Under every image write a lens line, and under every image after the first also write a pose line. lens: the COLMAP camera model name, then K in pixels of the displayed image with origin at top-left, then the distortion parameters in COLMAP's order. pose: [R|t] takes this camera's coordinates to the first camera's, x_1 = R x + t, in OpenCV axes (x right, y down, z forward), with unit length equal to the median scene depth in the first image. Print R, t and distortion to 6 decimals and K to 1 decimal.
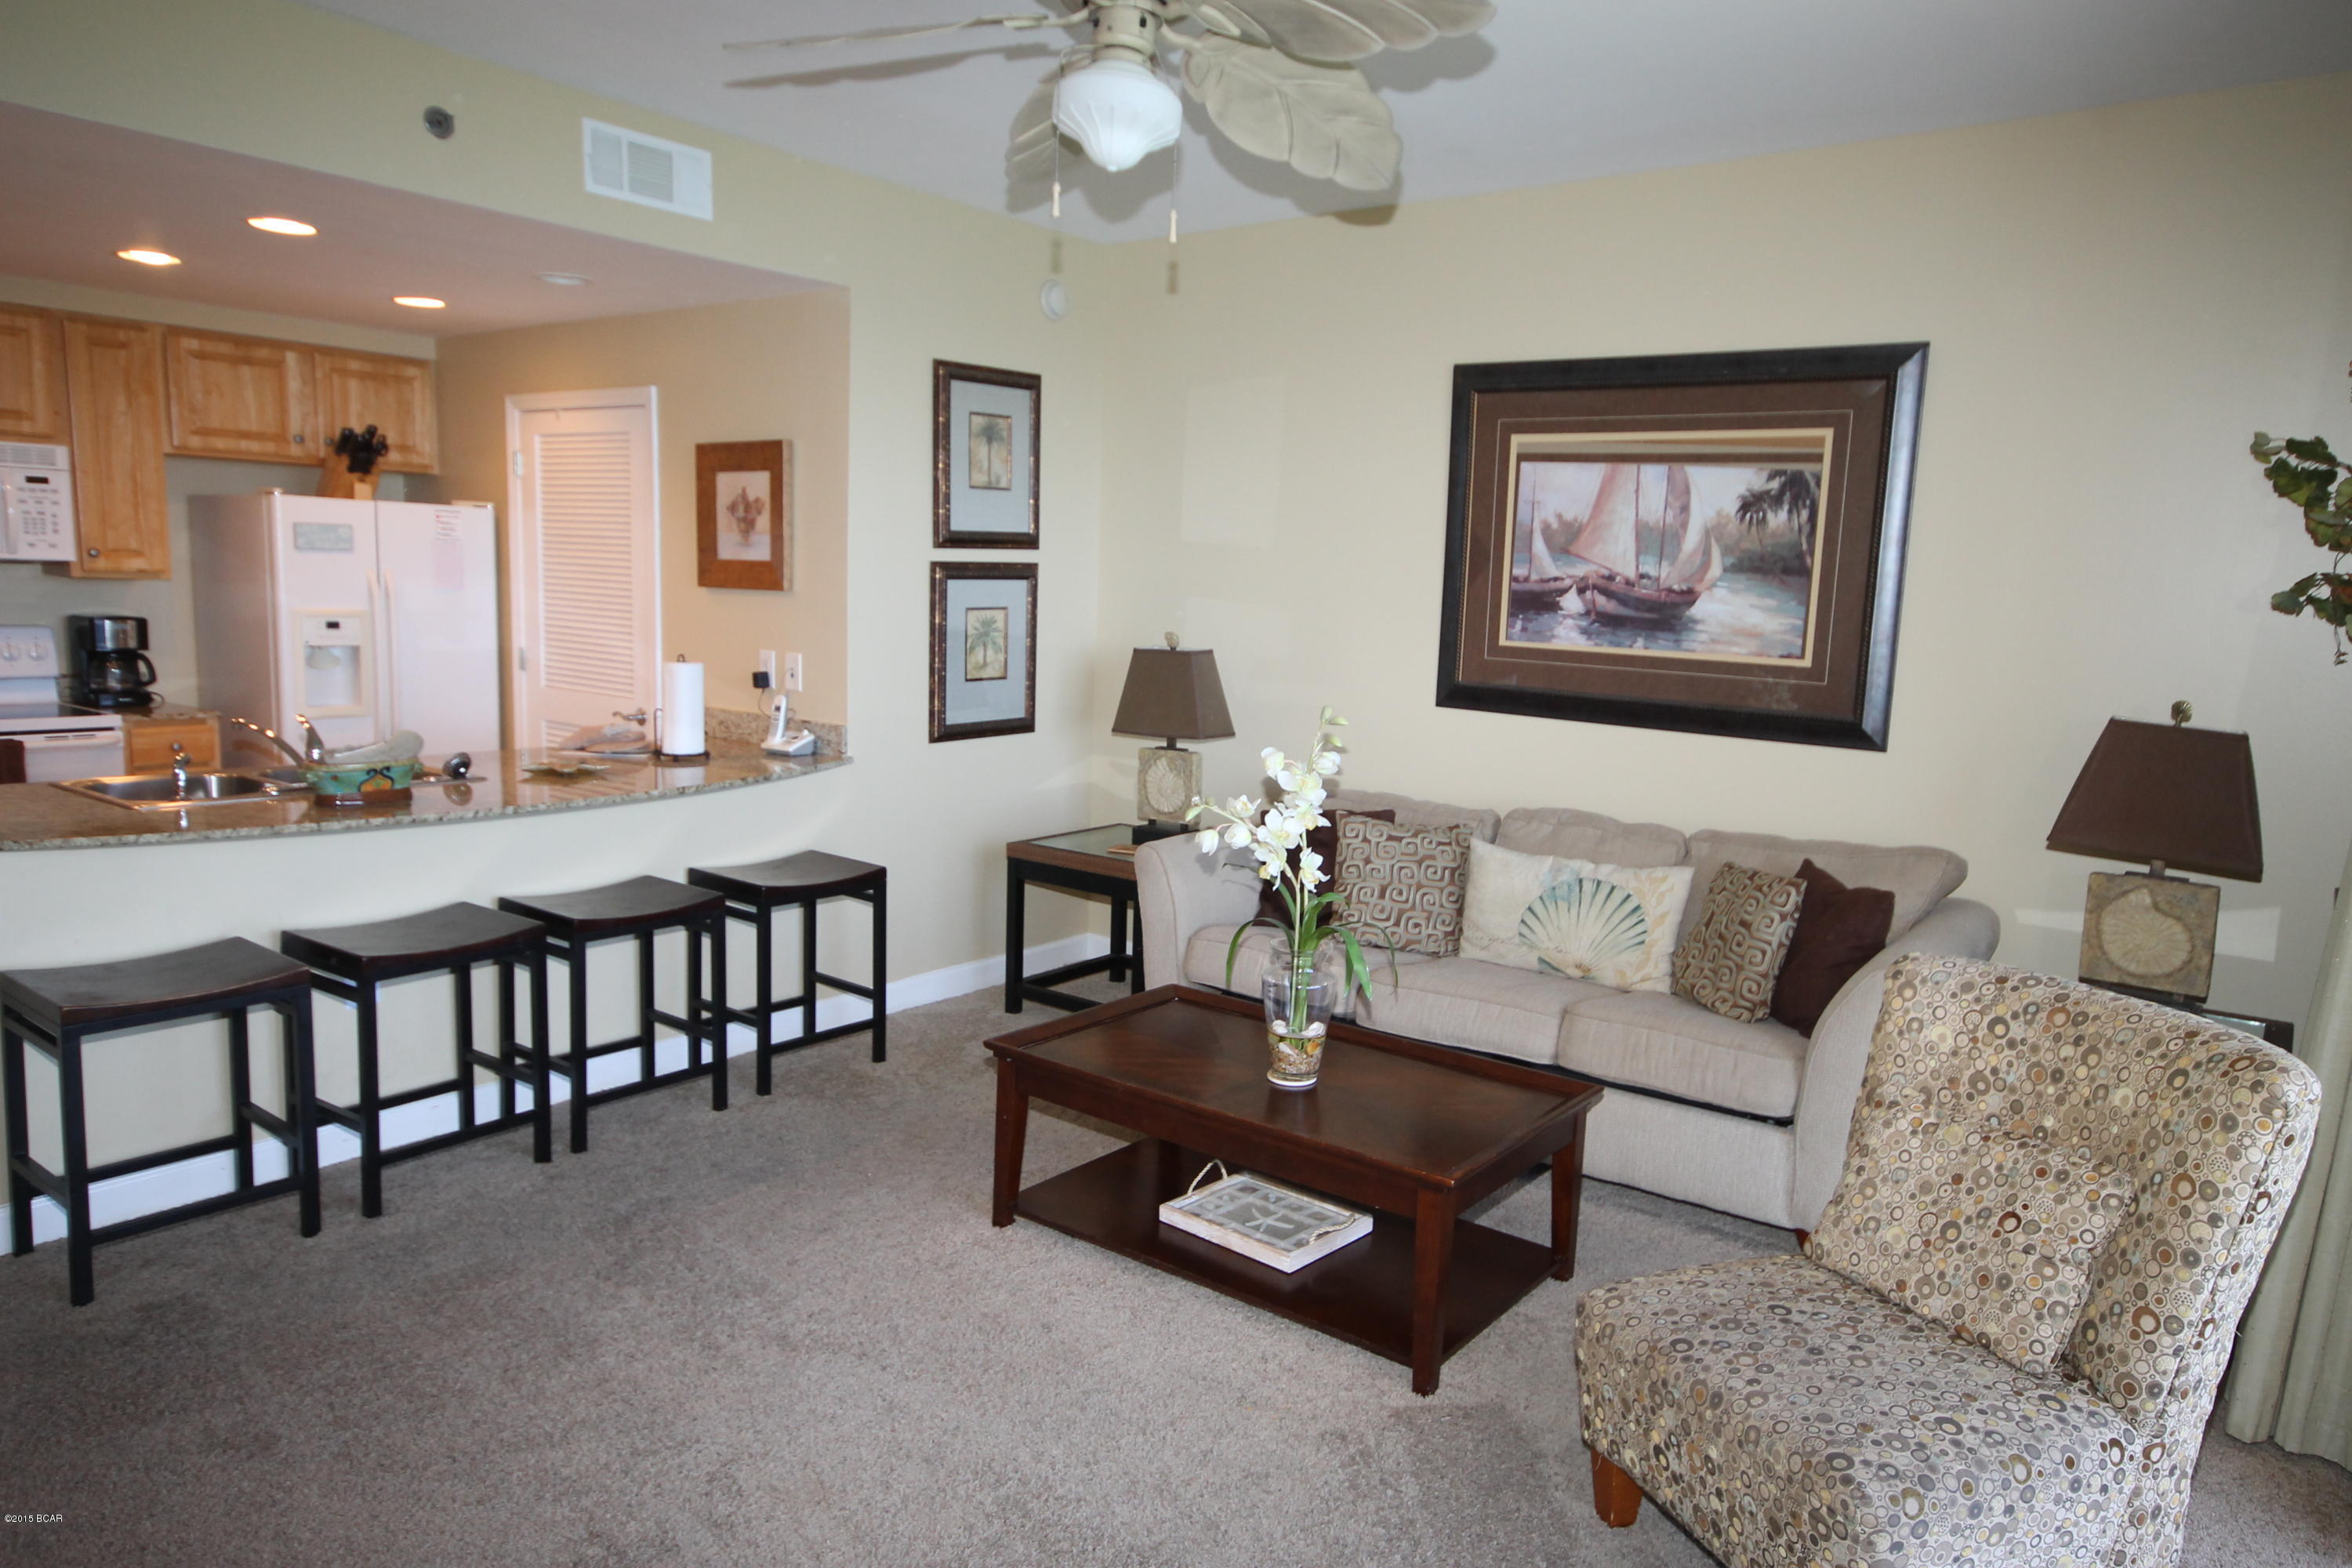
lens RADIAL K [[1527.7, 0, 1198.2], [0, 1527.7, 786.4], [0, 0, 1]] dist [-0.003165, 0.034417]
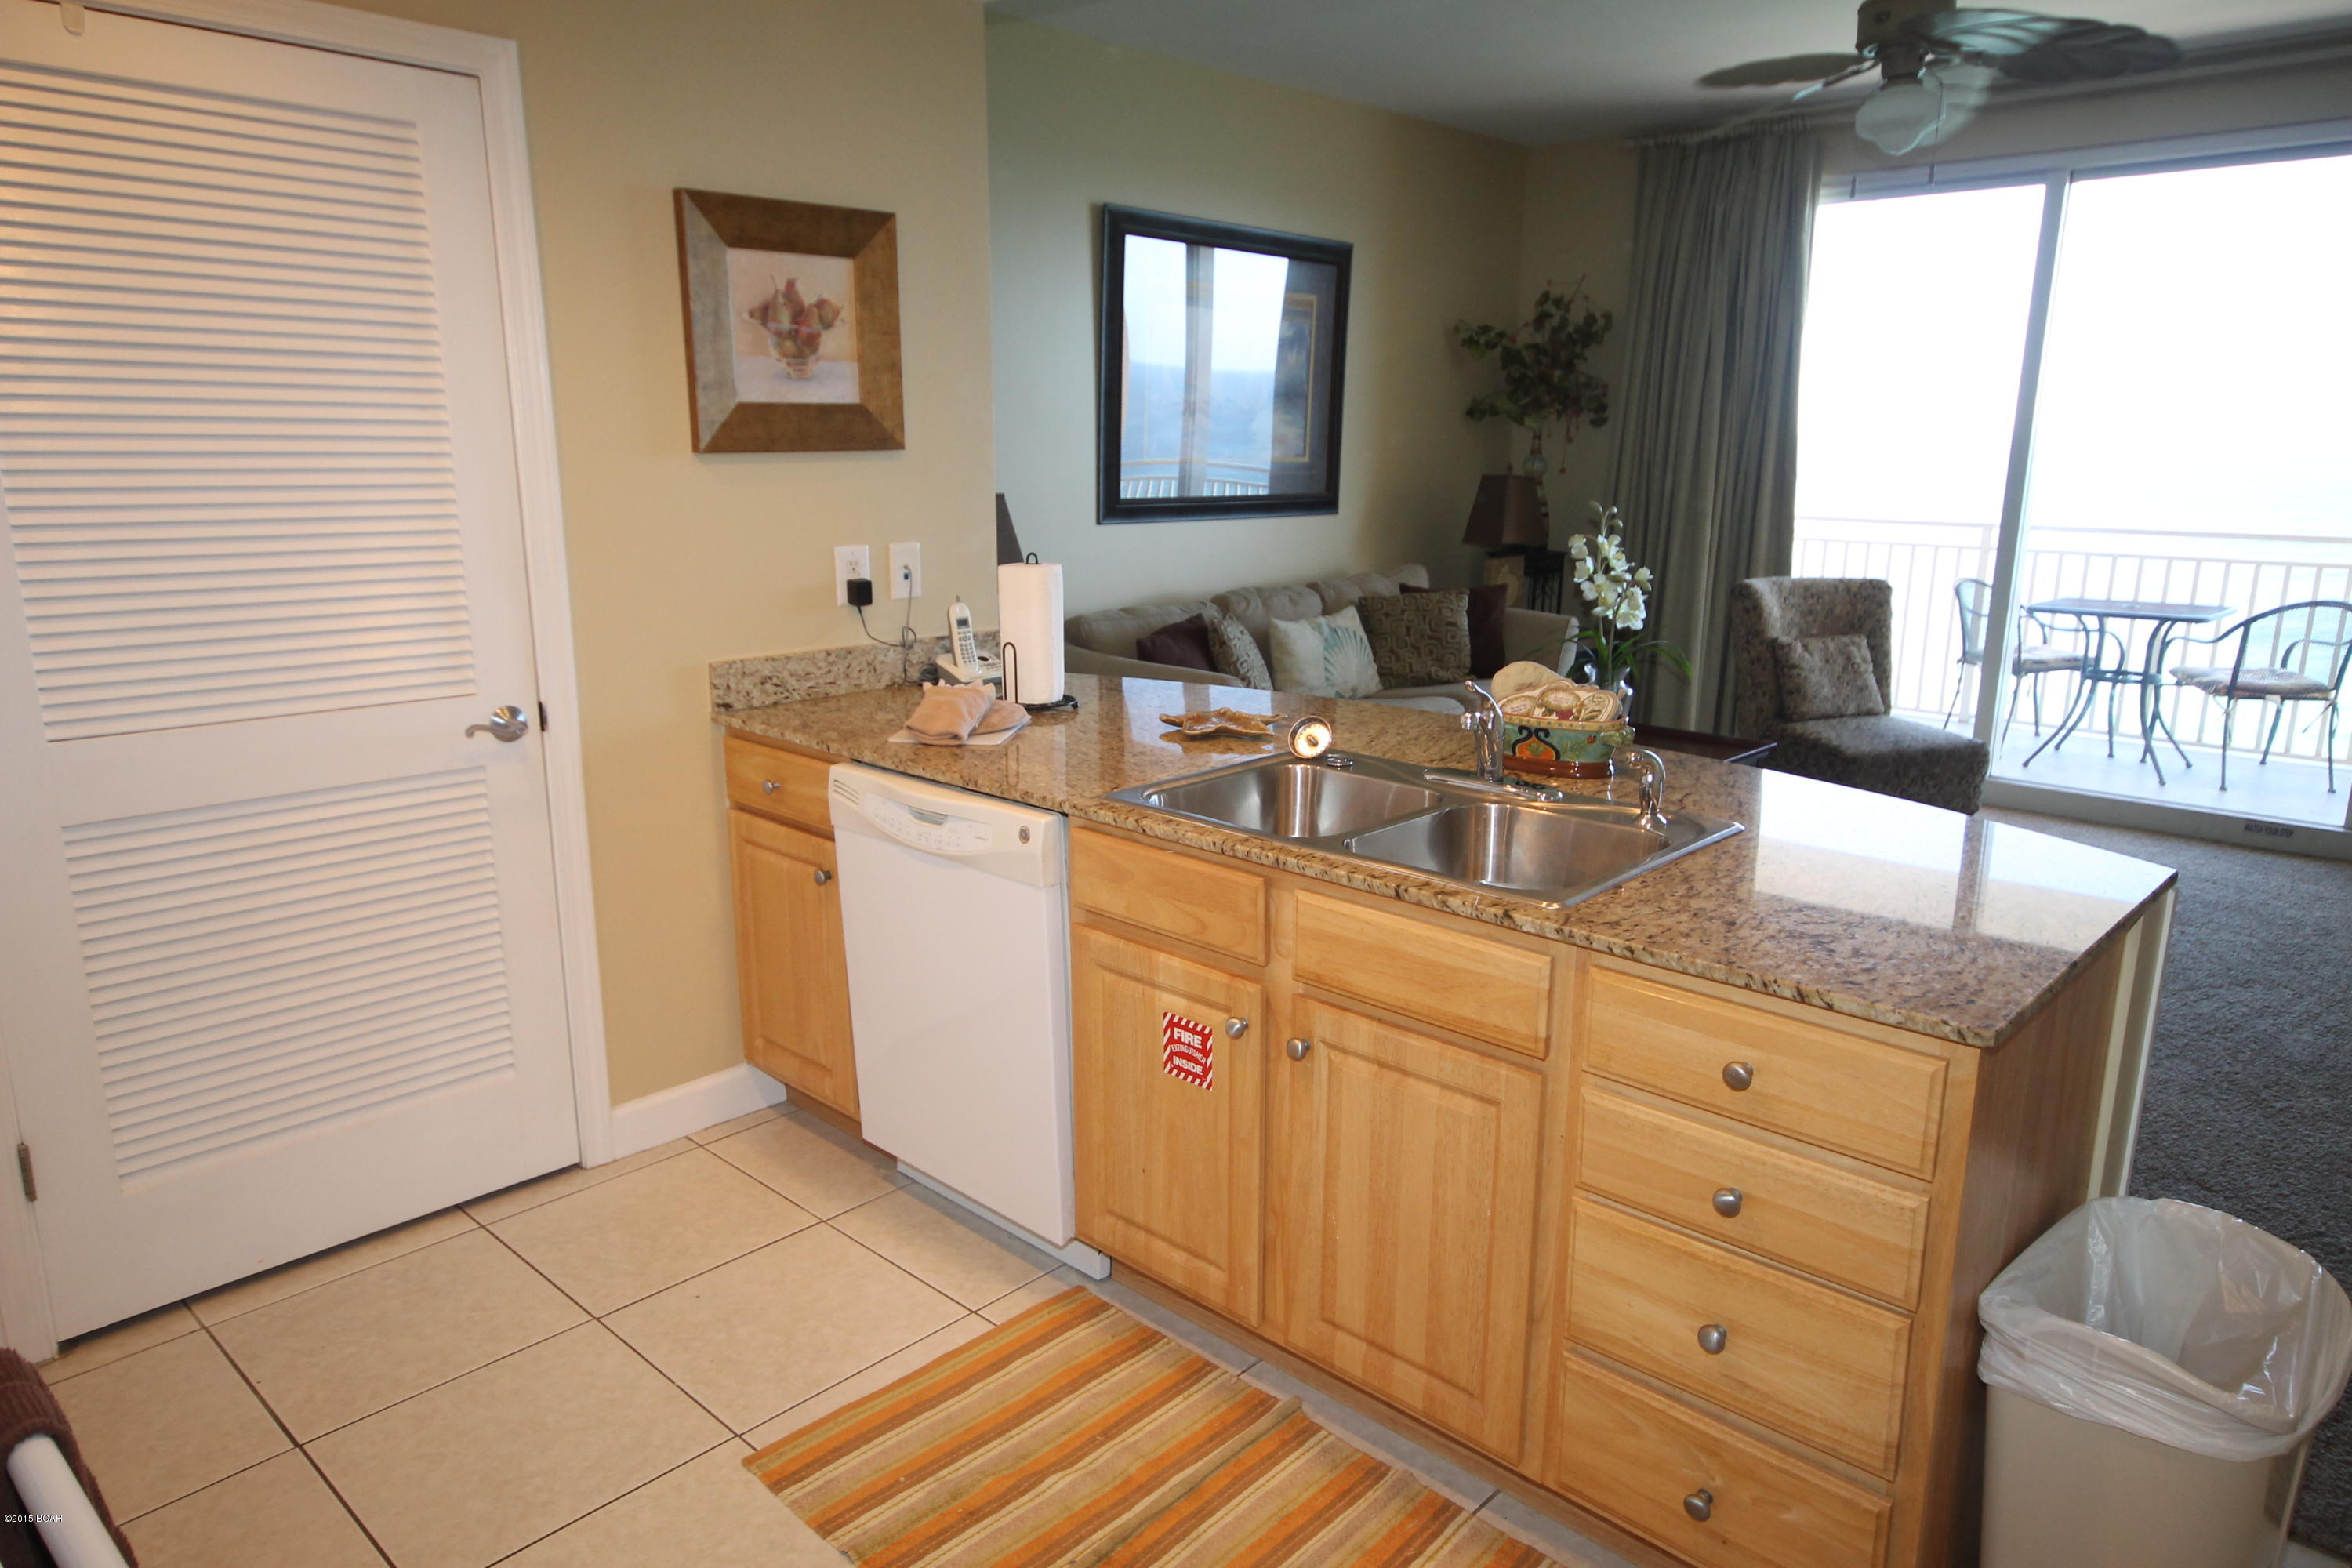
lens RADIAL K [[1527.7, 0, 1198.2], [0, 1527.7, 786.4], [0, 0, 1]] dist [-0.003165, 0.034417]
pose [[0.101061, -0.265111, 0.958907, -1.023120], [0.133625, 0.958726, 0.250977, -0.150621], [-0.985866, 0.102769, 0.132316, 0.878846]]
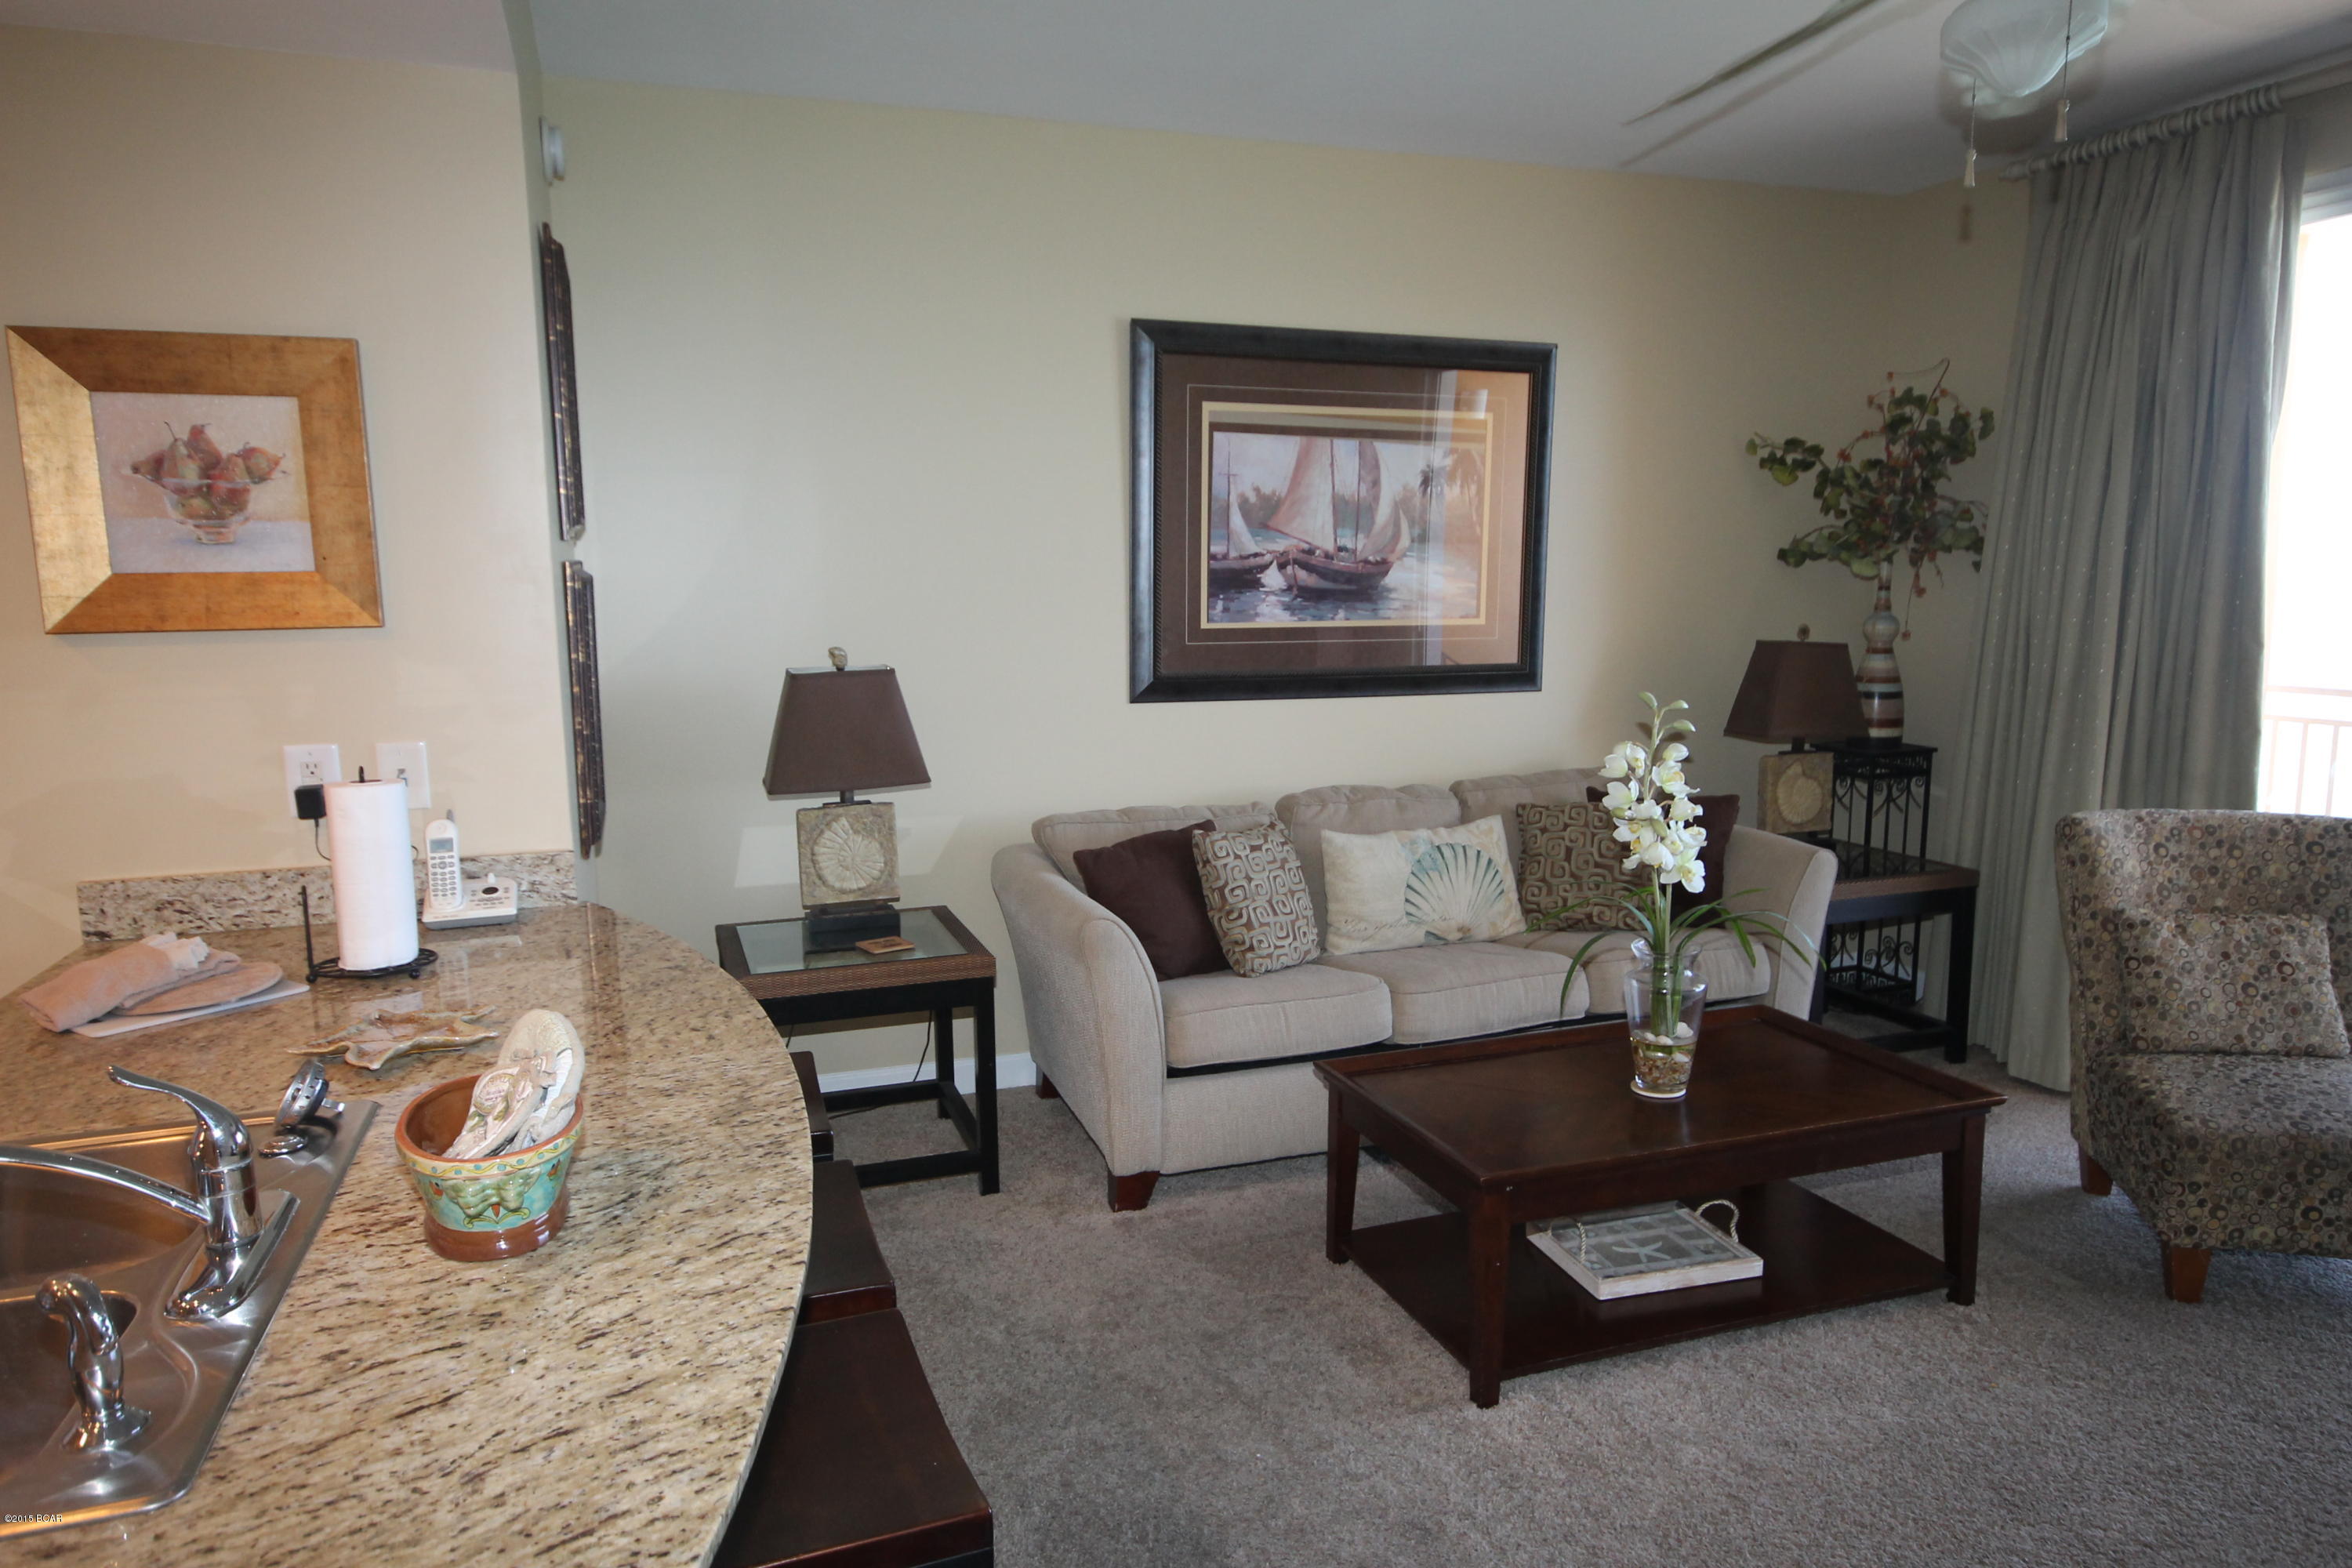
lens RADIAL K [[1527.7, 0, 1198.2], [0, 1527.7, 786.4], [0, 0, 1]] dist [-0.003165, 0.034417]
pose [[0.540531, -0.158683, 0.826224, -0.615621], [0.144439, 0.984974, 0.094678, -0.090181], [-0.828832, 0.068163, 0.555329, 0.514328]]
